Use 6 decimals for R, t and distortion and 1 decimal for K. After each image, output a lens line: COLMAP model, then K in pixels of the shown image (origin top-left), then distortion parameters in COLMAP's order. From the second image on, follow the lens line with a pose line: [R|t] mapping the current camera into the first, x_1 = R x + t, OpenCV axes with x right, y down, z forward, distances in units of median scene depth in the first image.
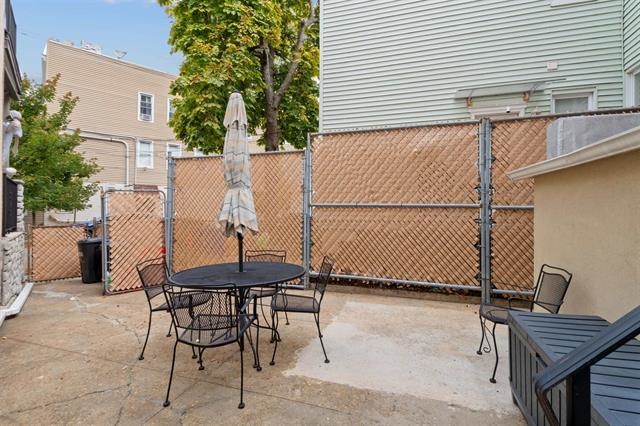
lens RADIAL K [[310.3, 0, 321.8], [0, 310.3, 209.6], [0, 0, 1]] dist [-0.003295, -0.000960]
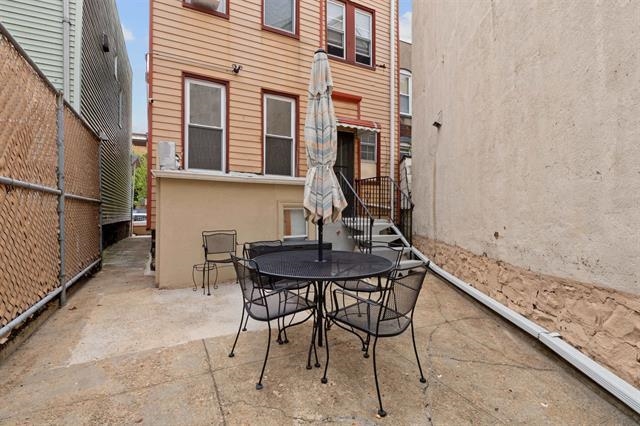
lens RADIAL K [[310.3, 0, 319.6], [0, 310.3, 211.2], [0, 0, 1]] dist [-0.003295, -0.000960]
pose [[-0.707593, 0.001702, 0.706618, -0.907796], [0.002078, 0.999998, -0.000328, 0.061382], [-0.706617, 0.001236, -0.707595, 1.653701]]
